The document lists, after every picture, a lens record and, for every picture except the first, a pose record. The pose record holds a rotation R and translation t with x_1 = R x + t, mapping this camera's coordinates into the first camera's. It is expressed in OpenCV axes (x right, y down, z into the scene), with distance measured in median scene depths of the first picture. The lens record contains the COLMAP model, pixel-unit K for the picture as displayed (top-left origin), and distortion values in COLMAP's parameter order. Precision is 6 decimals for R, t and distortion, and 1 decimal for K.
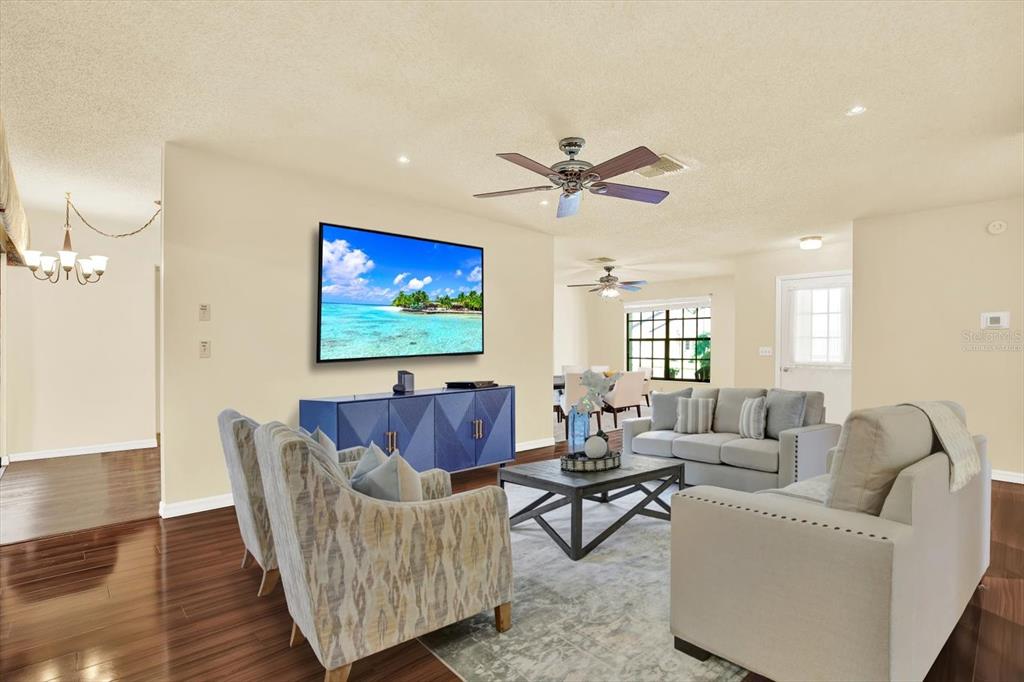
lens RADIAL K [[476.8, 0, 512.0], [0, 476.8, 341.0], [0, 0, 1]] dist [0.000046, 0.000136]
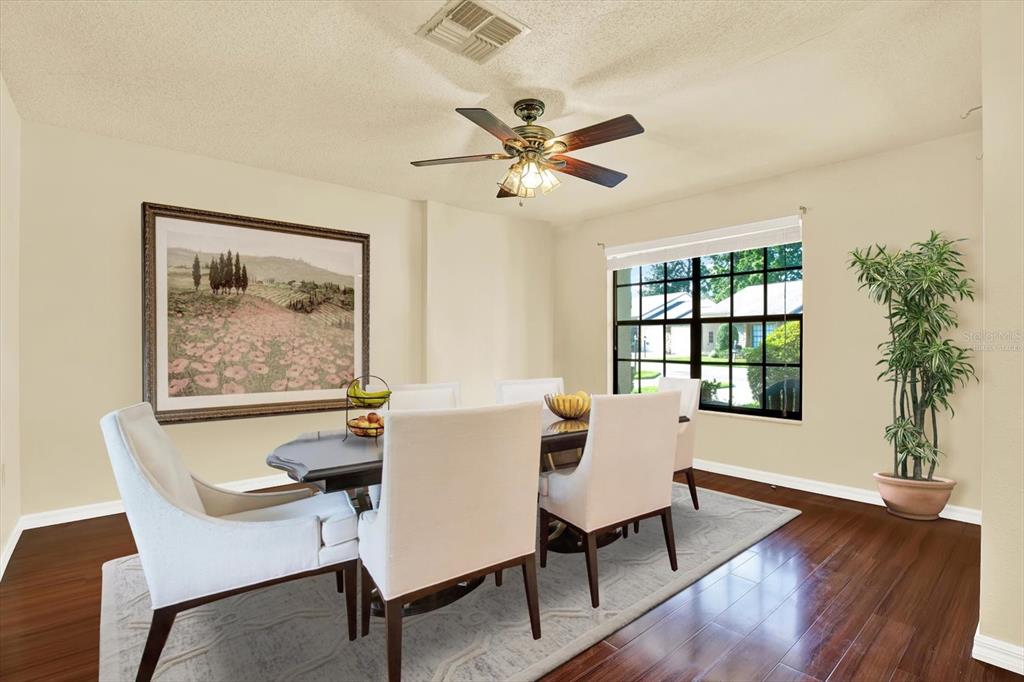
lens RADIAL K [[476.8, 0, 512.0], [0, 476.8, 341.0], [0, 0, 1]] dist [0.000046, 0.000136]
pose [[0.997769, -0.002591, 0.066710, 0.117552], [0.003820, 0.999825, -0.018308, 0.024854], [-0.066651, 0.018522, 0.997604, 0.559584]]
